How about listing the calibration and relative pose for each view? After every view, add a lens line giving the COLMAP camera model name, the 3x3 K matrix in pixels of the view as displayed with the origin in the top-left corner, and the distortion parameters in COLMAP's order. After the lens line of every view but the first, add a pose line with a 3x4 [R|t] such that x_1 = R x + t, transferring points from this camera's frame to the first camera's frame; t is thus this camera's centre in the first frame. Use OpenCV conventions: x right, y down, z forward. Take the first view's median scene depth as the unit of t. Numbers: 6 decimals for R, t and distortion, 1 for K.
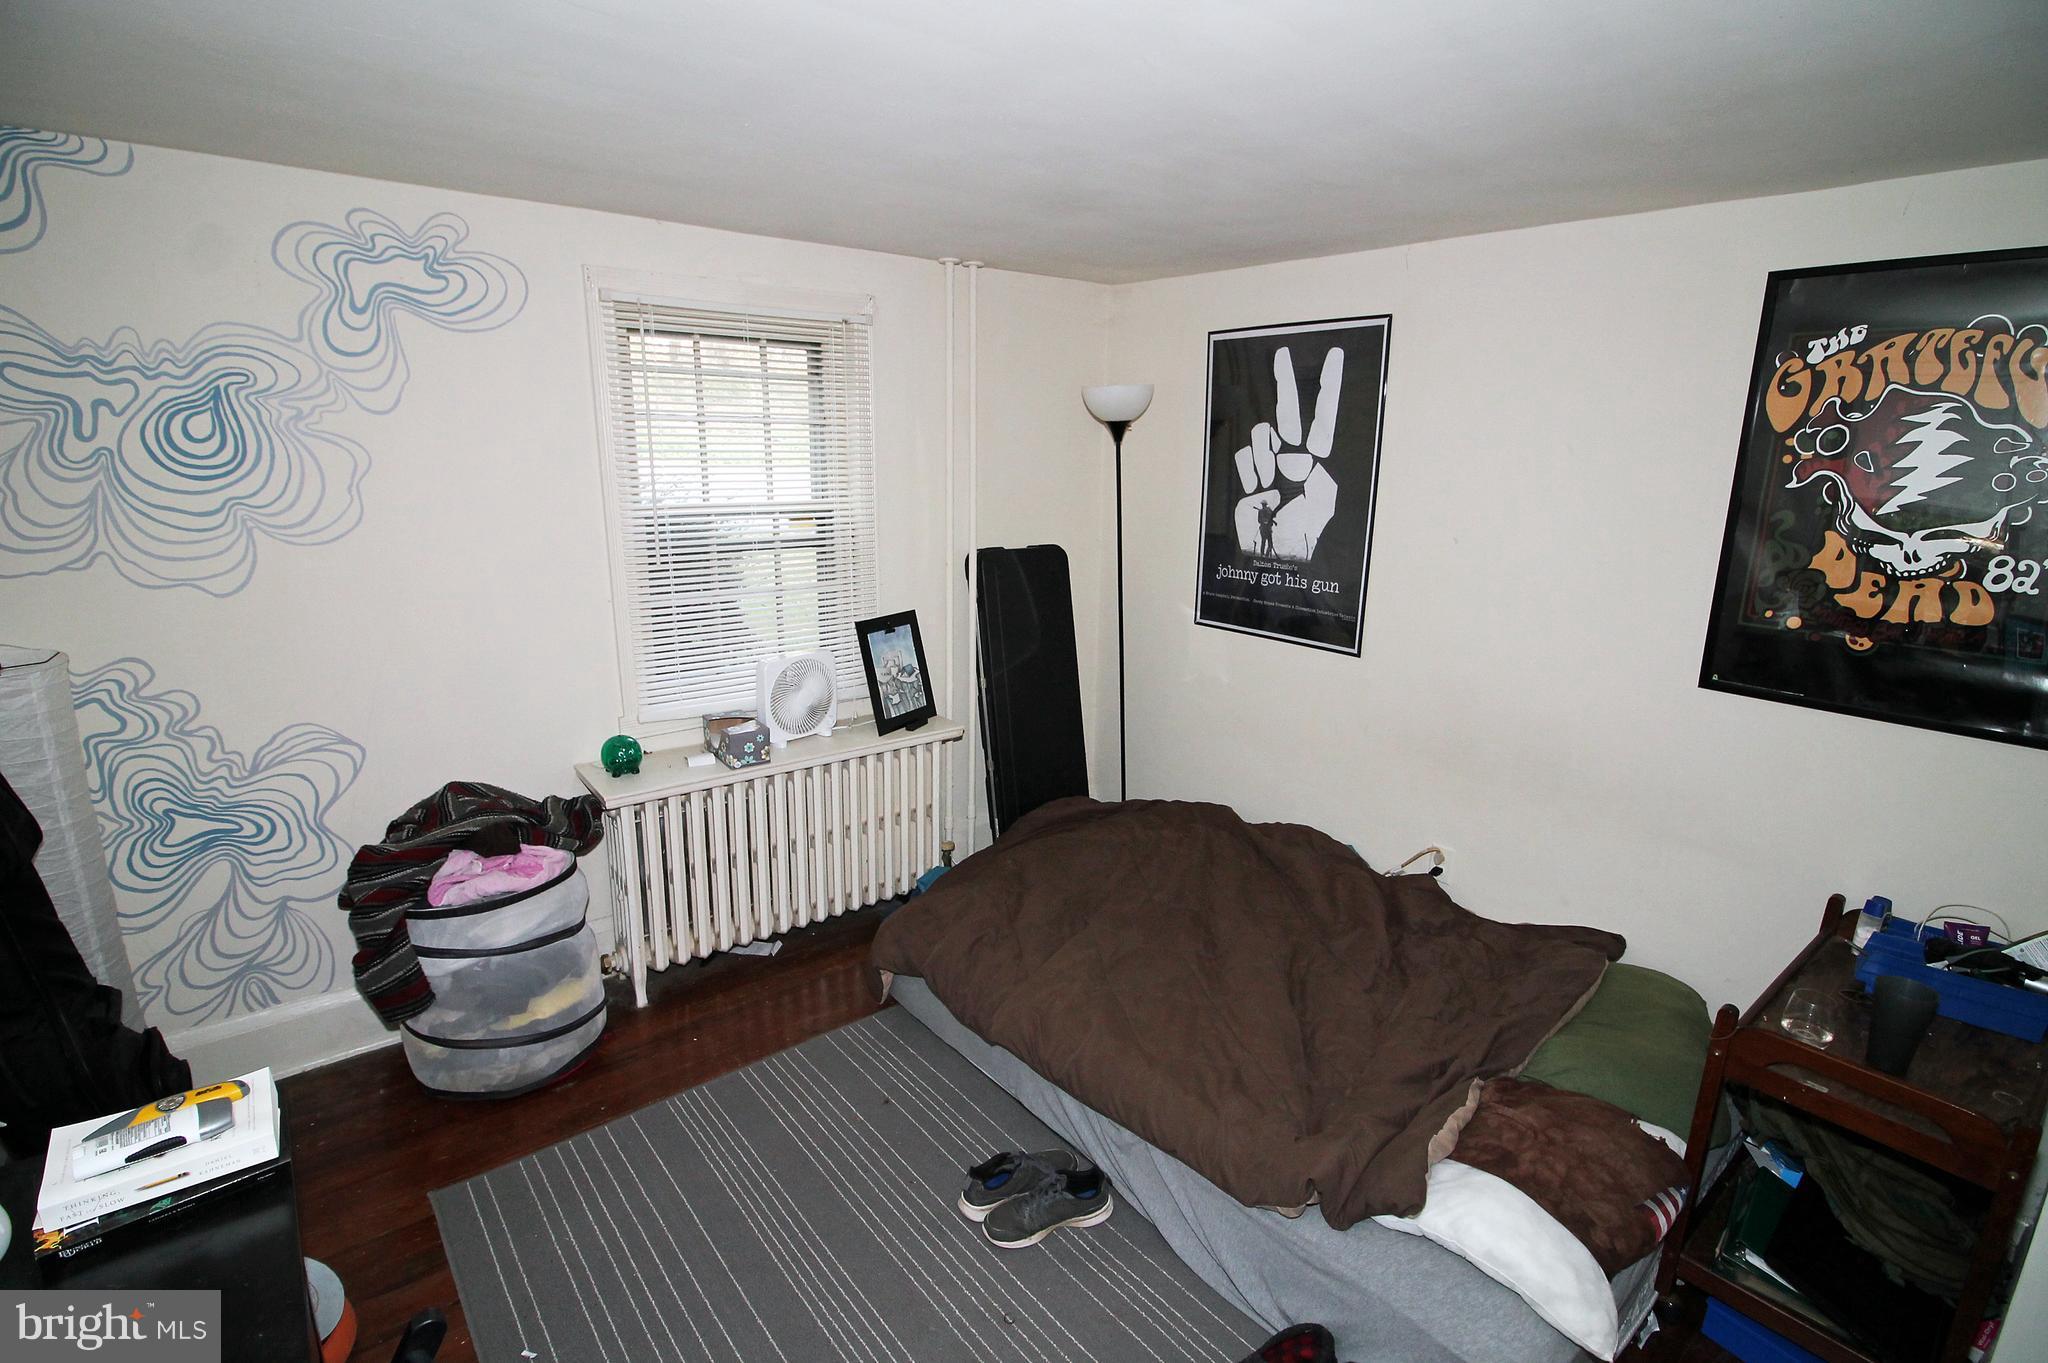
lens RADIAL K [[972.7, 0, 1025.3], [0, 972.7, 680.6], [0, 0, 1]] dist [-0.014797, -0.002388]
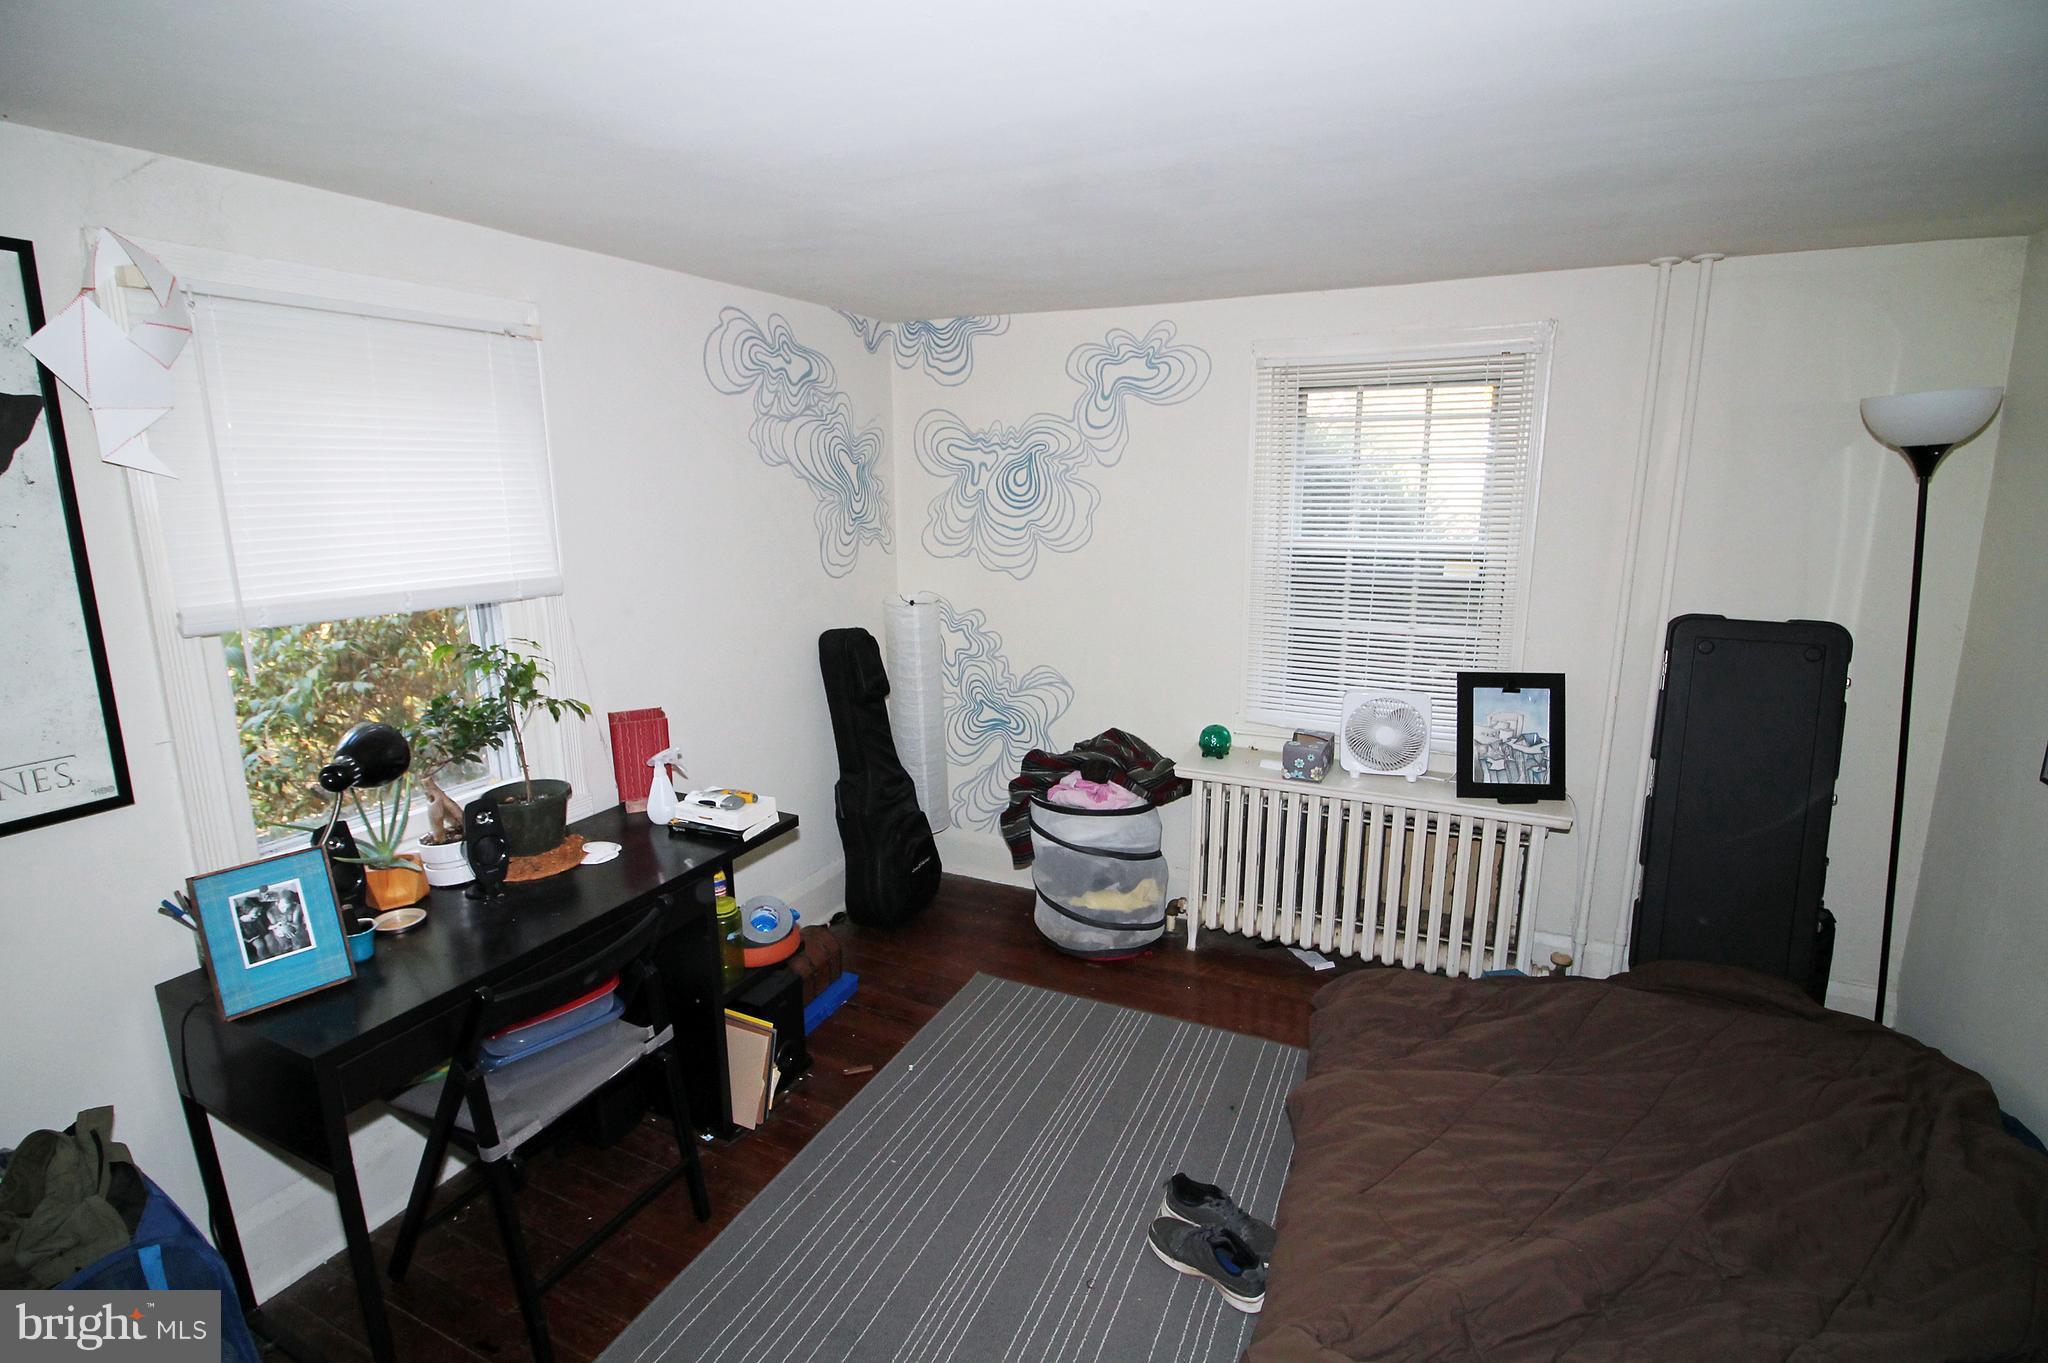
lens RADIAL K [[972.7, 0, 1016.5], [0, 972.7, 678.4], [0, 0, 1]] dist [-0.014797, -0.002388]
pose [[0.416363, 0.169285, -0.893300, 0.615205], [-0.202370, 0.975122, 0.090467, -0.066051], [0.886390, 0.143110, 0.440263, 0.264240]]
